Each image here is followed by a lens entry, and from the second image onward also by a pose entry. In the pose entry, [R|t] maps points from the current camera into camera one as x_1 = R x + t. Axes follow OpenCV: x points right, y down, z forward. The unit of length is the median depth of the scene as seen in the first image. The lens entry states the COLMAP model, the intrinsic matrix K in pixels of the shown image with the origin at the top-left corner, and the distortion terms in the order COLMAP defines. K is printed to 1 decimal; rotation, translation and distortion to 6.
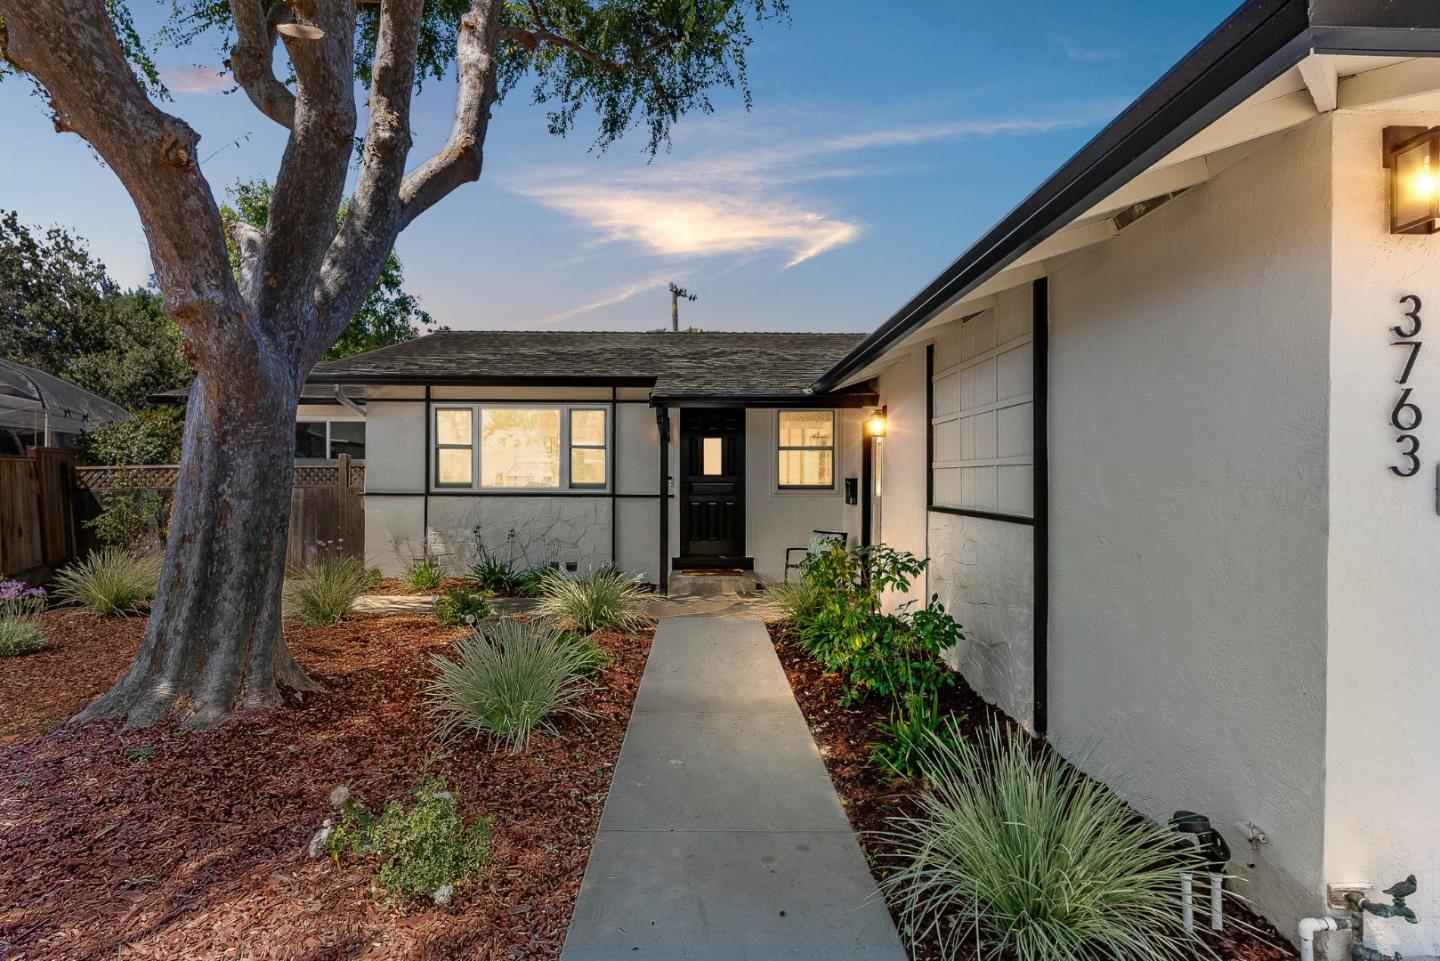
lens RADIAL K [[660.1, 0, 719.9], [0, 660.1, 473.7], [0, 0, 1]] dist [0.002383, 0.000332]
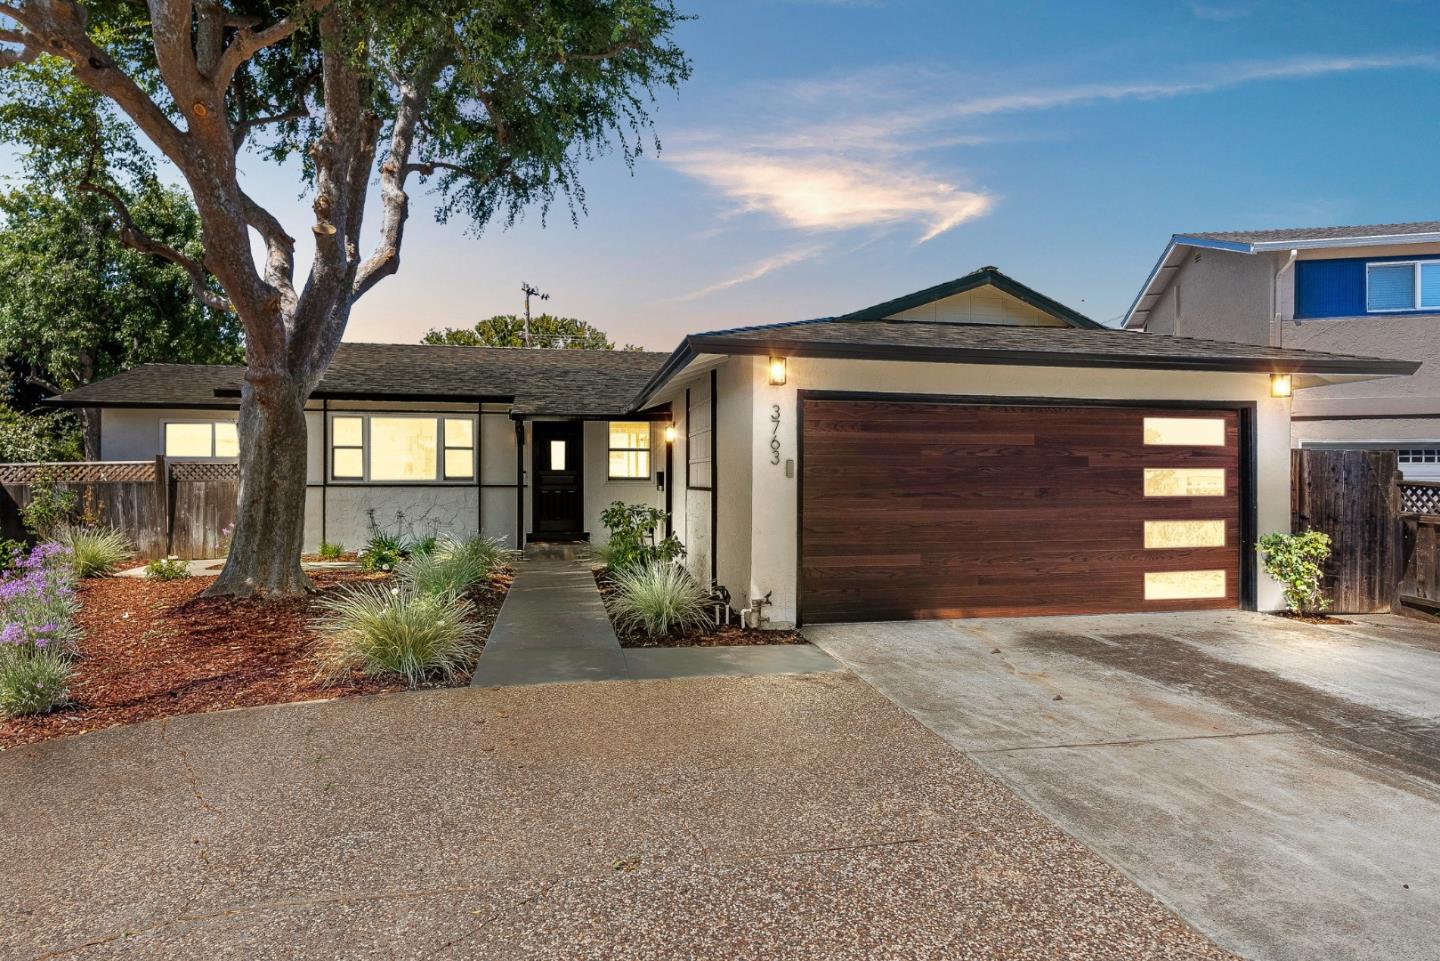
lens RADIAL K [[810.3, 0, 718.5], [0, 810.3, 476.1], [0, 0, 1]] dist [-0.001657, -0.000155]
pose [[0.986324, -0.002173, 0.164806, 0.039340], [0.002002, 0.999997, 0.001208, 0.013314], [-0.164808, -0.000861, 0.986325, -0.657322]]
